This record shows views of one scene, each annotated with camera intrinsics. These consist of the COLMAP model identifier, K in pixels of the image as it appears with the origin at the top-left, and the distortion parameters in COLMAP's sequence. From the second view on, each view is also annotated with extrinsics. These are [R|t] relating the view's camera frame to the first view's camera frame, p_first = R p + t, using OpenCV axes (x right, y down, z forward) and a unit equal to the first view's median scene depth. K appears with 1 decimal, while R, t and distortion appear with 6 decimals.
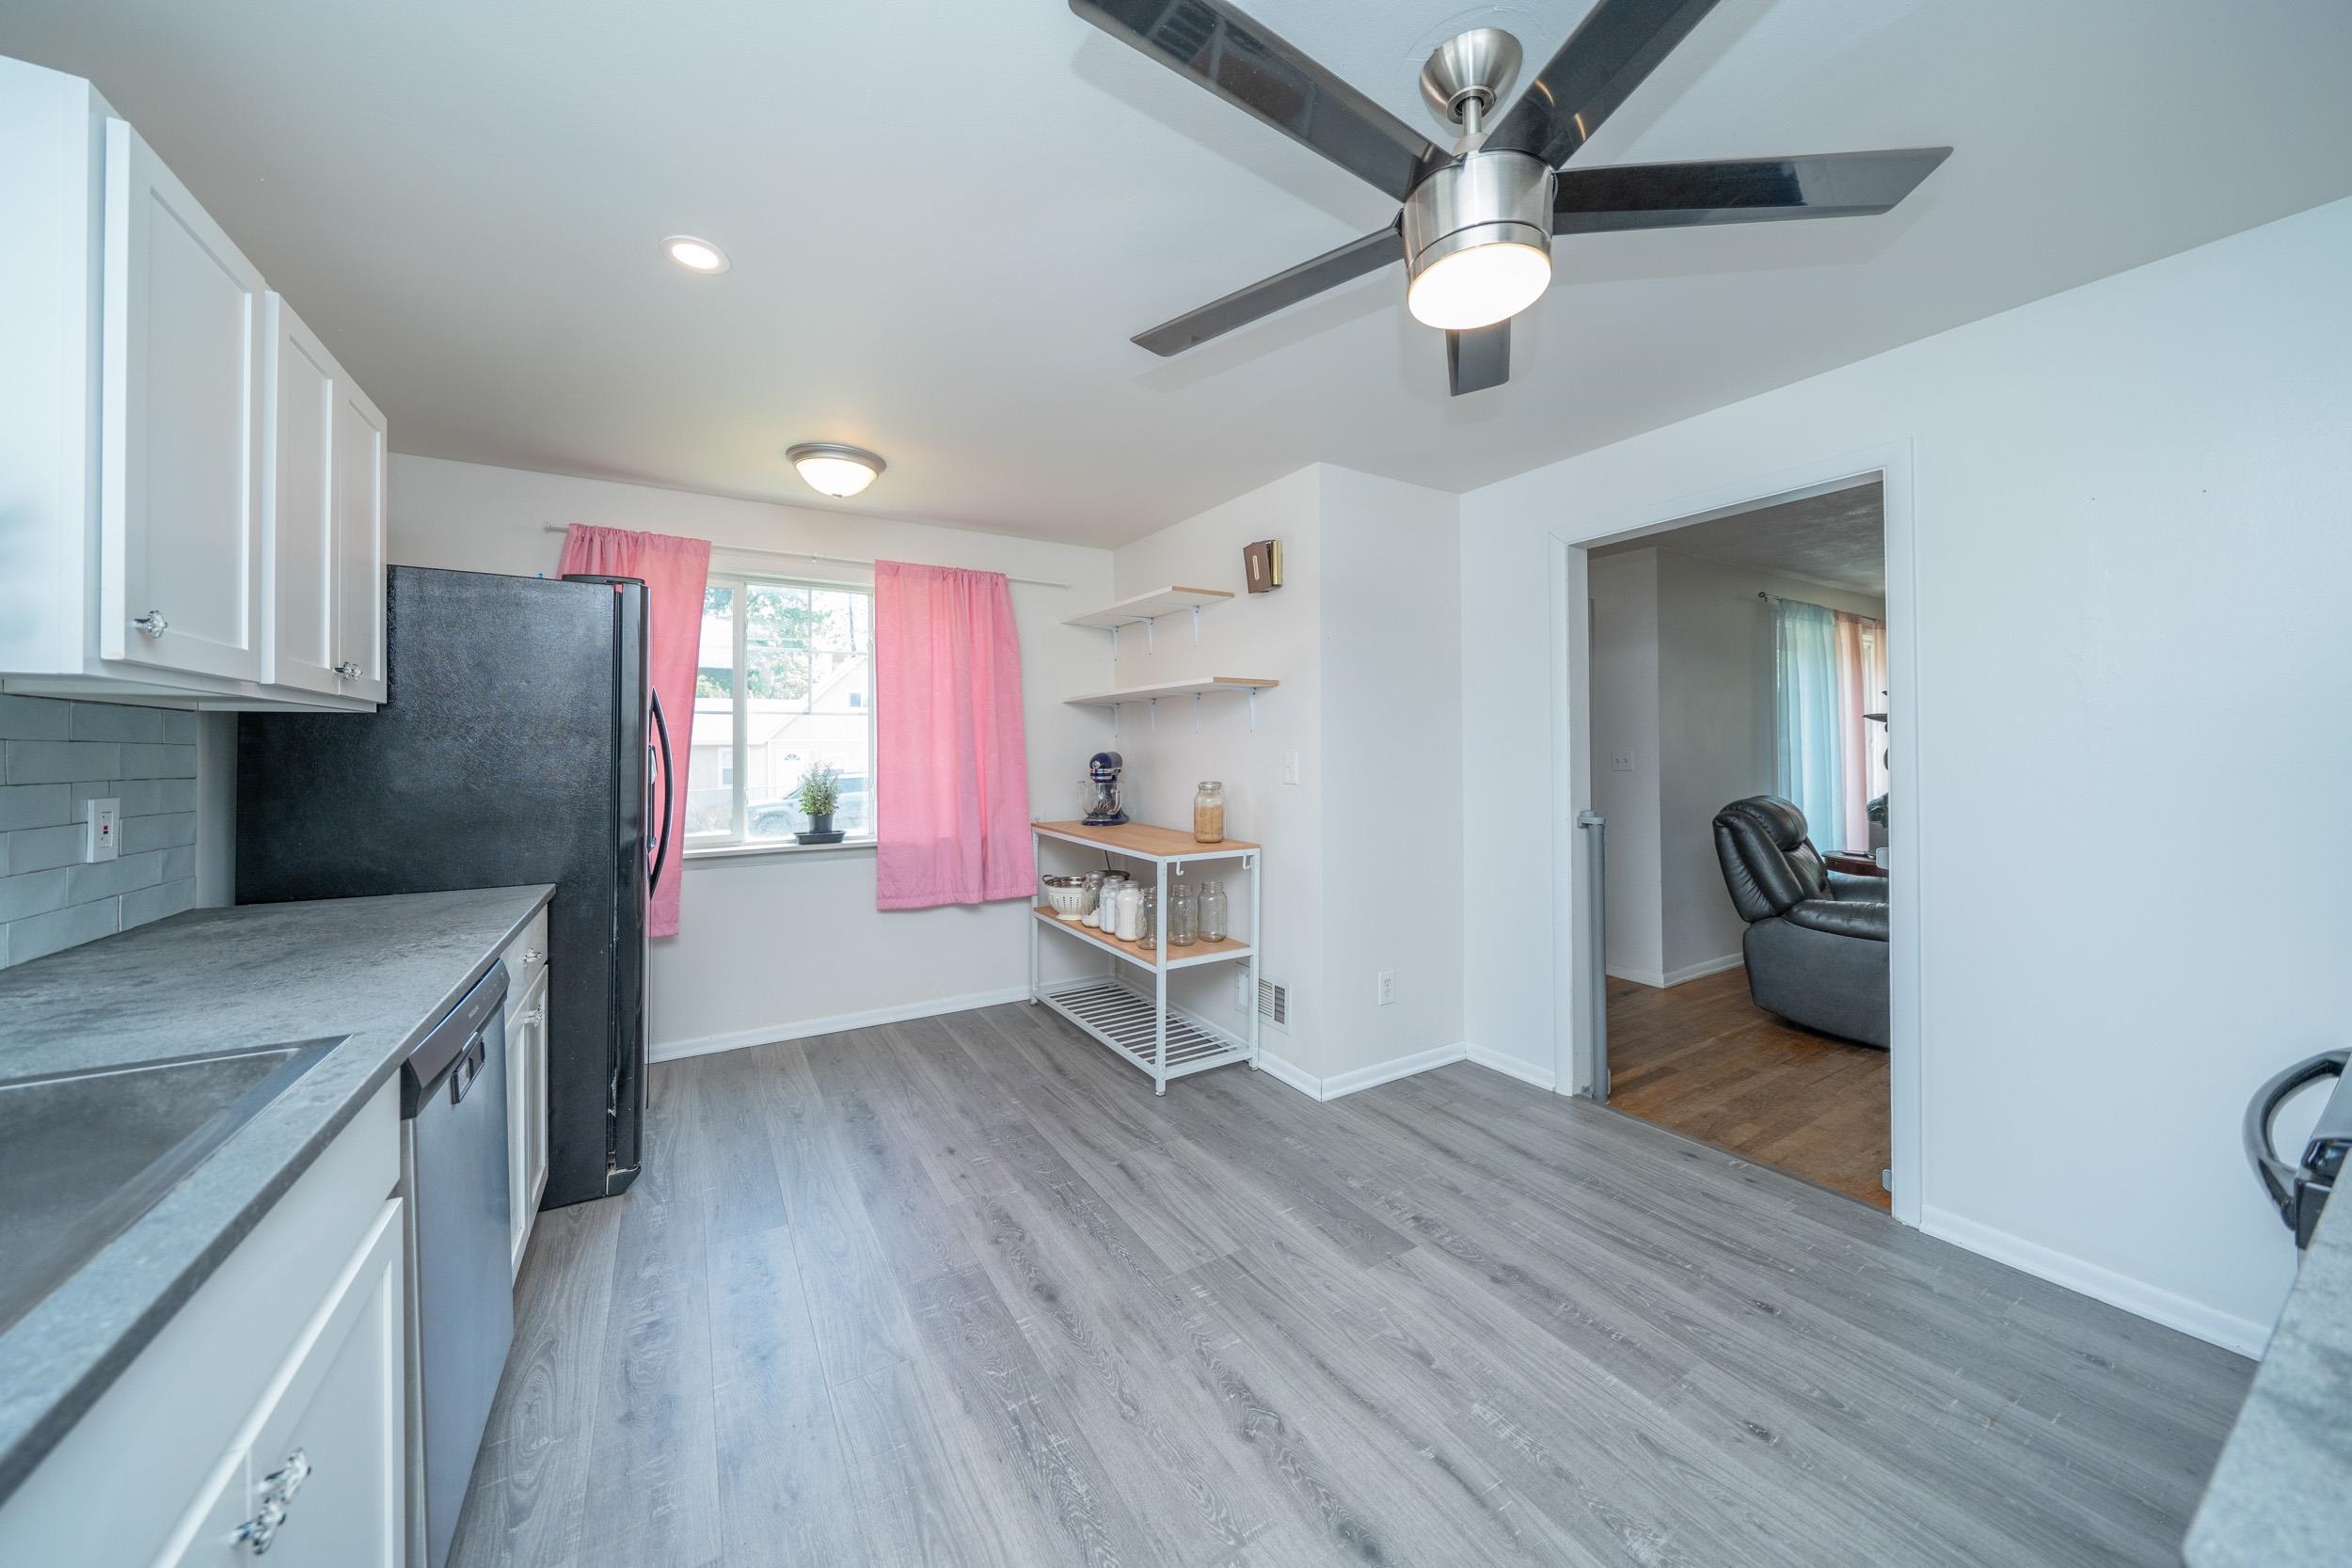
lens RADIAL K [[803.6, 0, 1126.6], [0, 803.6, 744.4], [0, 0, 1]] dist [-0.008874, 0.000038]
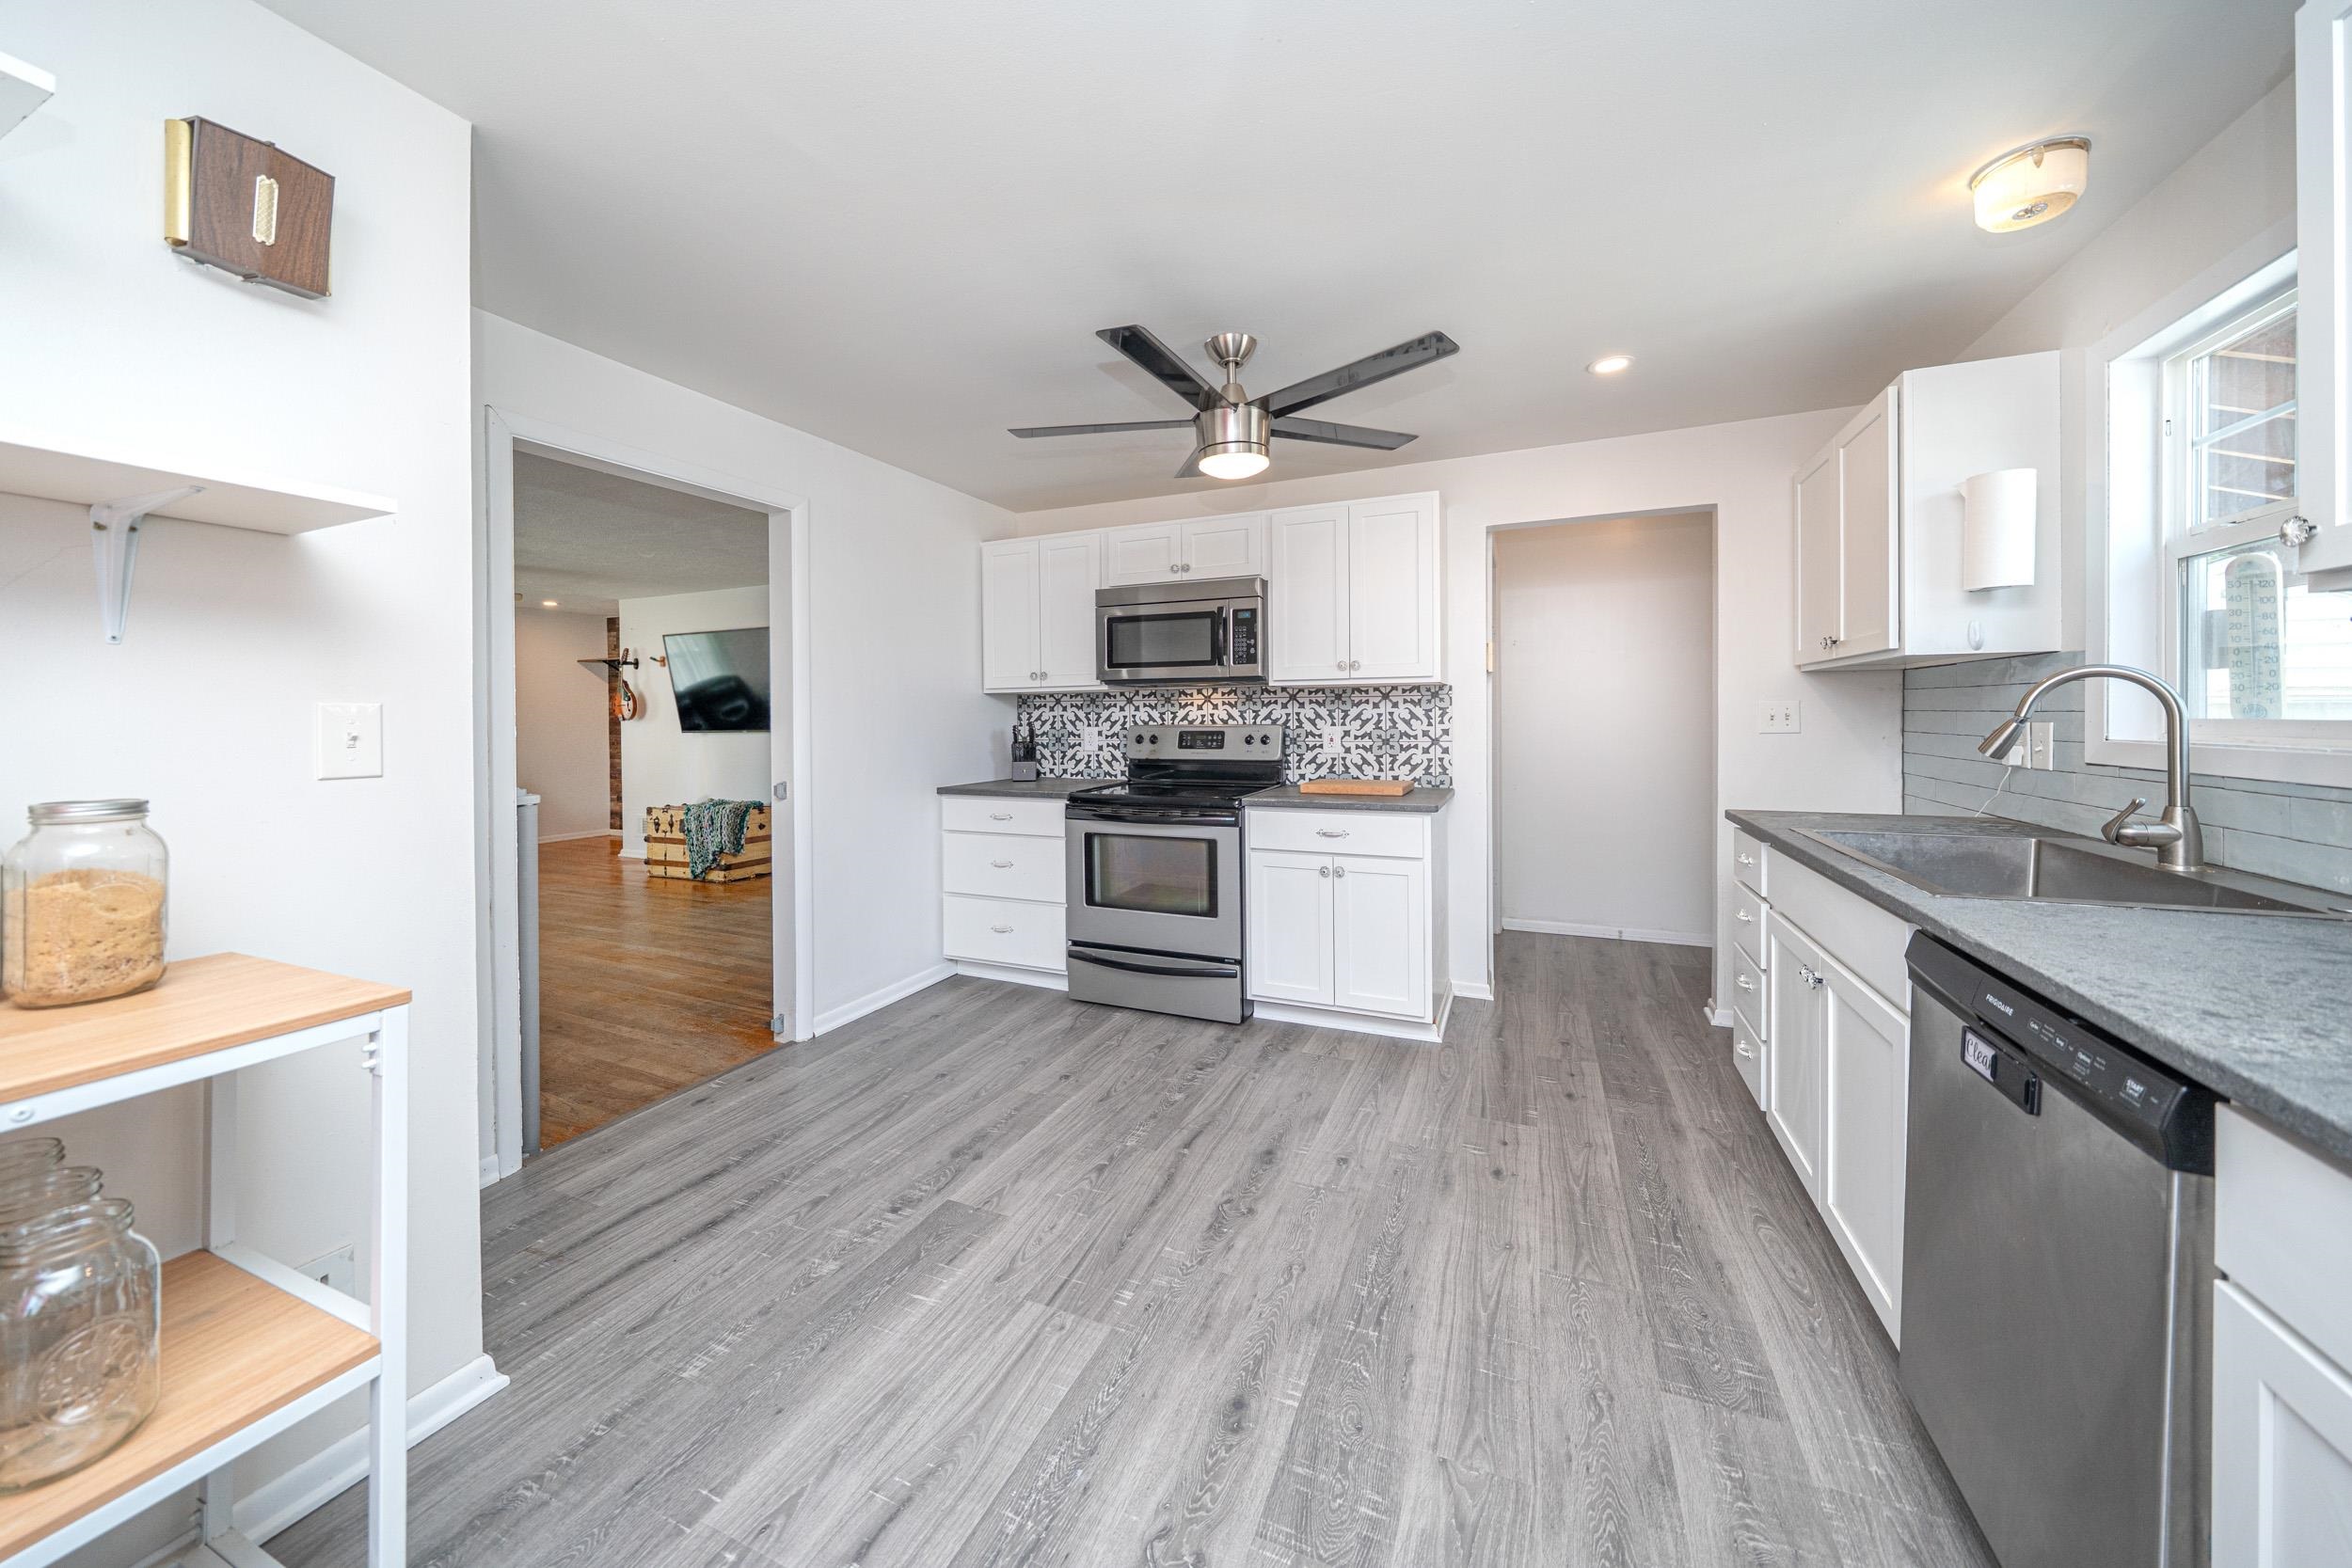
lens RADIAL K [[788.7, 0, 1199.8], [0, 788.7, 728.2], [0, 0, 1]] dist [-0.001521, -0.000111]
pose [[-0.614716, -0.002159, 0.788745, -0.605825], [0.004237, 0.999973, 0.006039, 0.032011], [-0.788737, 0.007054, -0.614690, 1.350503]]
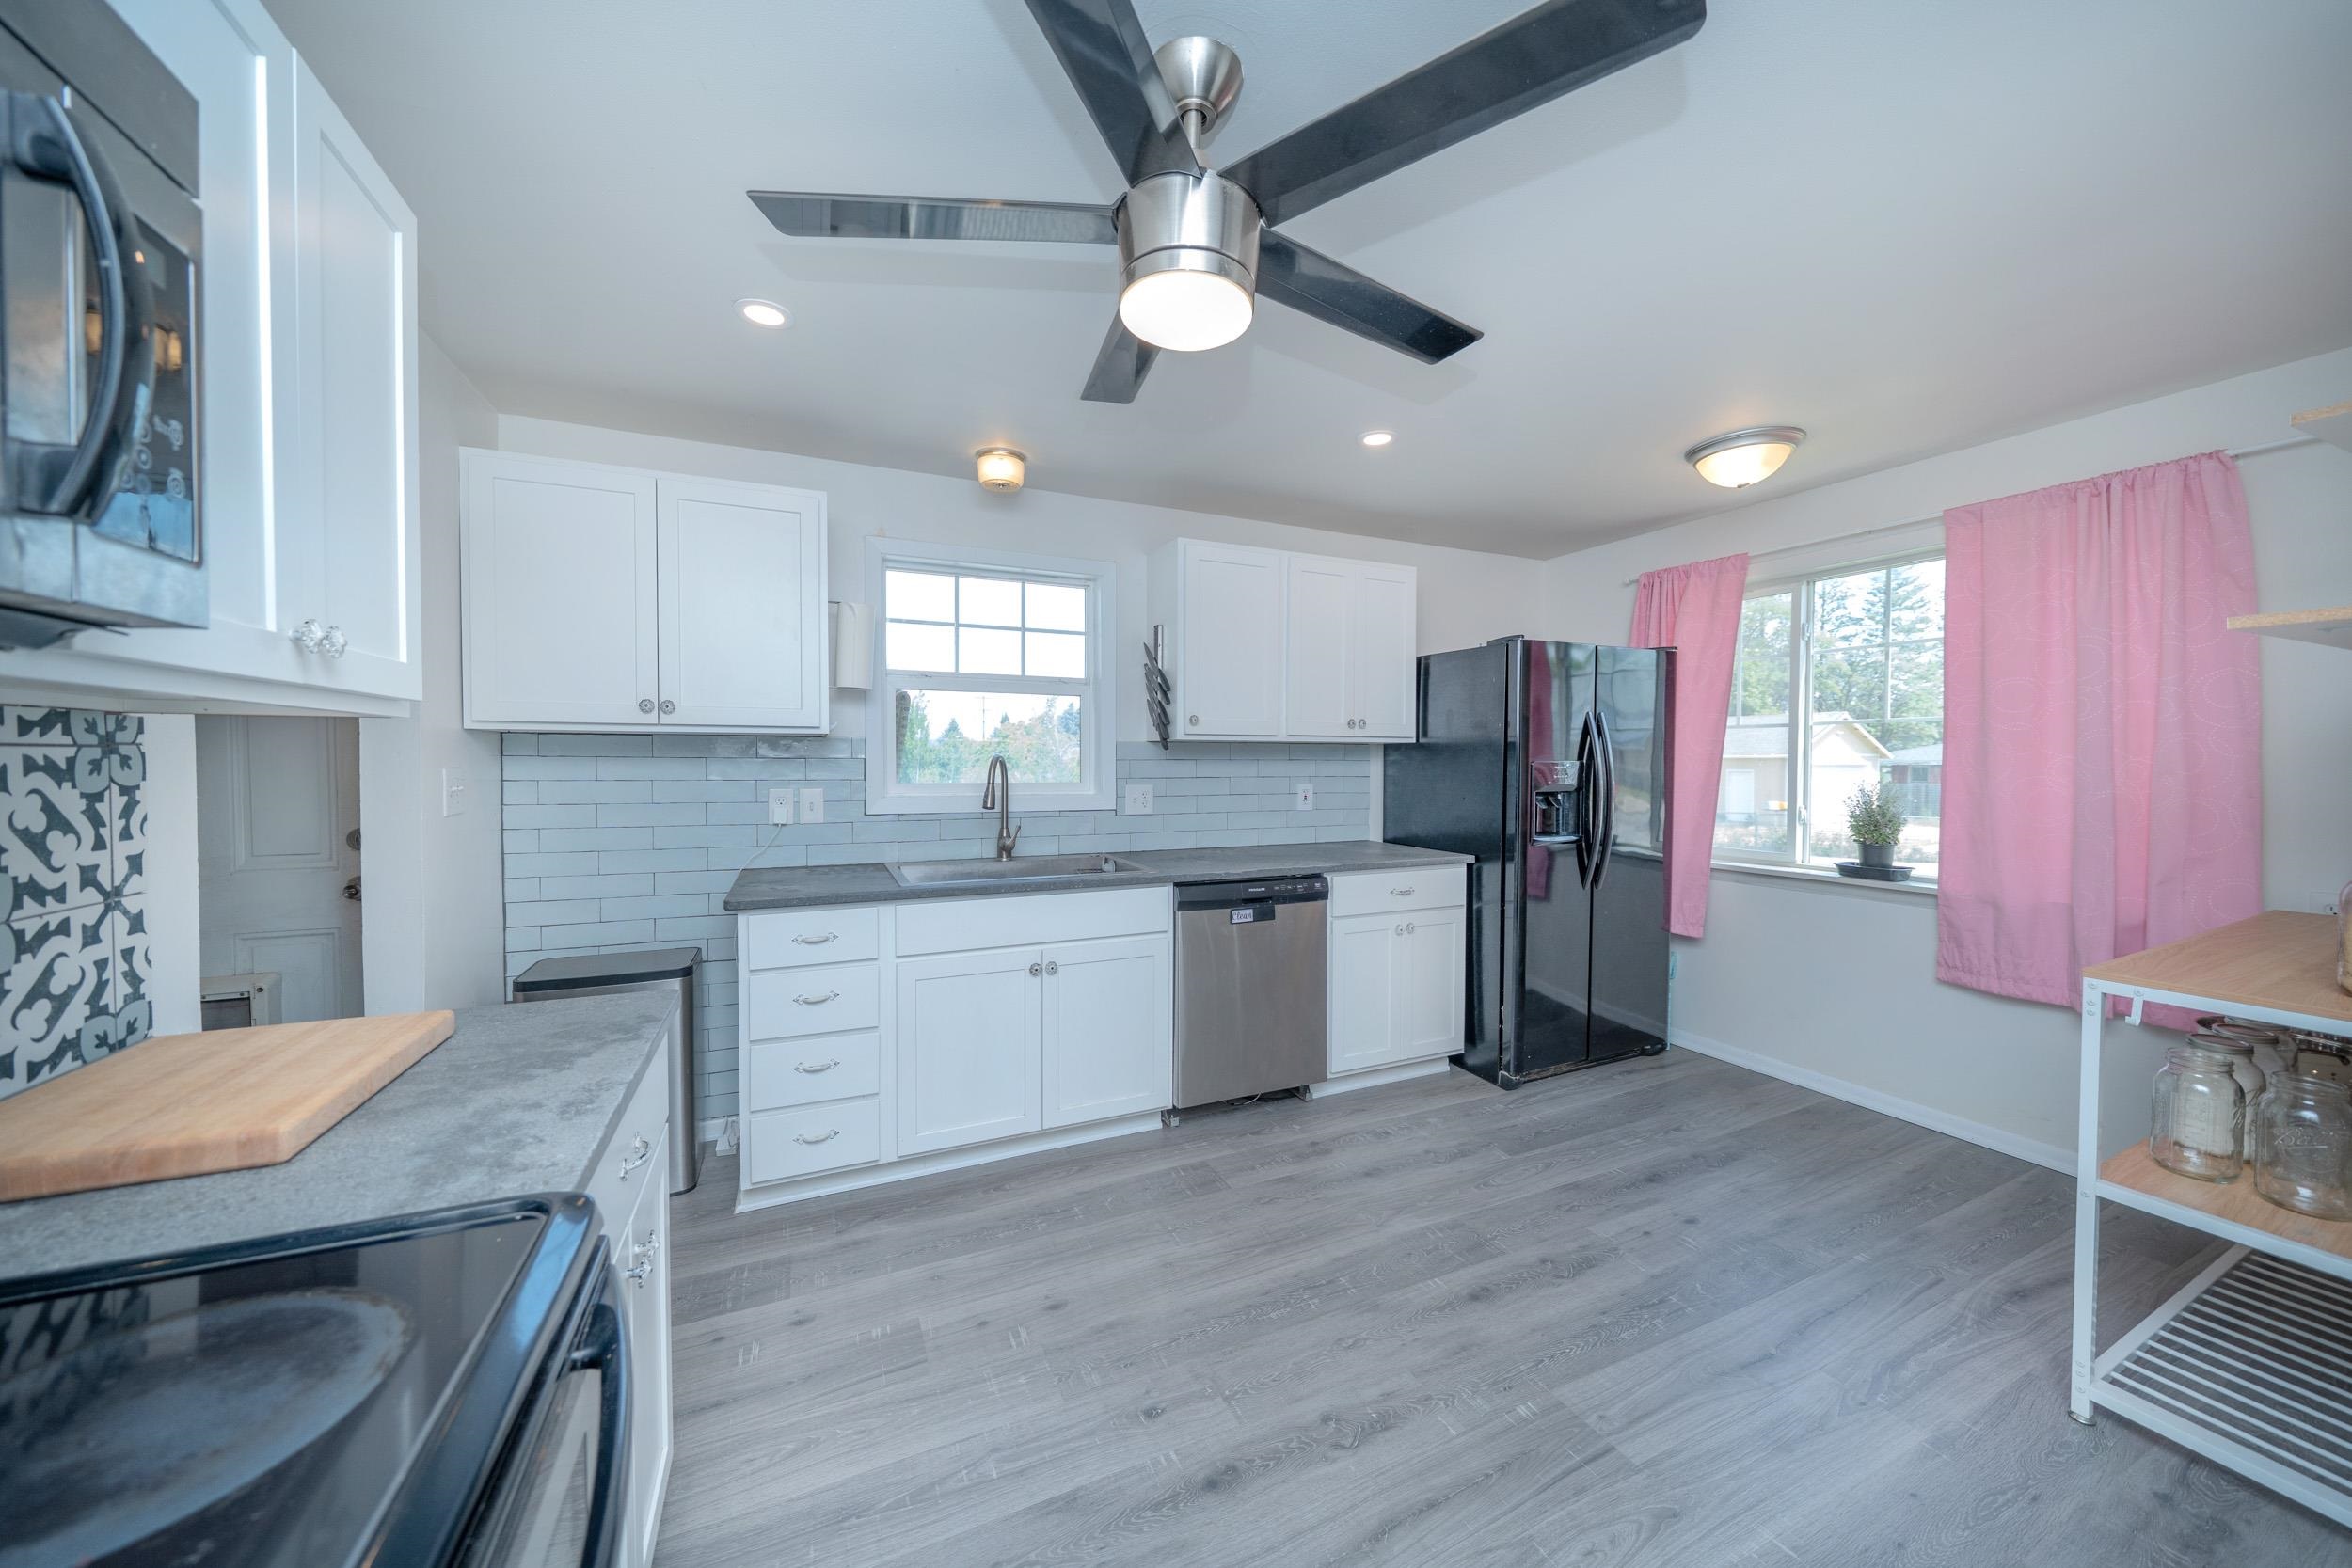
lens RADIAL K [[838.3, 0, 1217.8], [0, 838.3, 777.1], [0, 0, 1]] dist [0.000007, 0.000075]
pose [[-0.062687, 0.026637, -0.997678, 0.902787], [0.007263, 0.999629, 0.026233, -0.015041], [0.998007, -0.005602, -0.062858, 0.668355]]
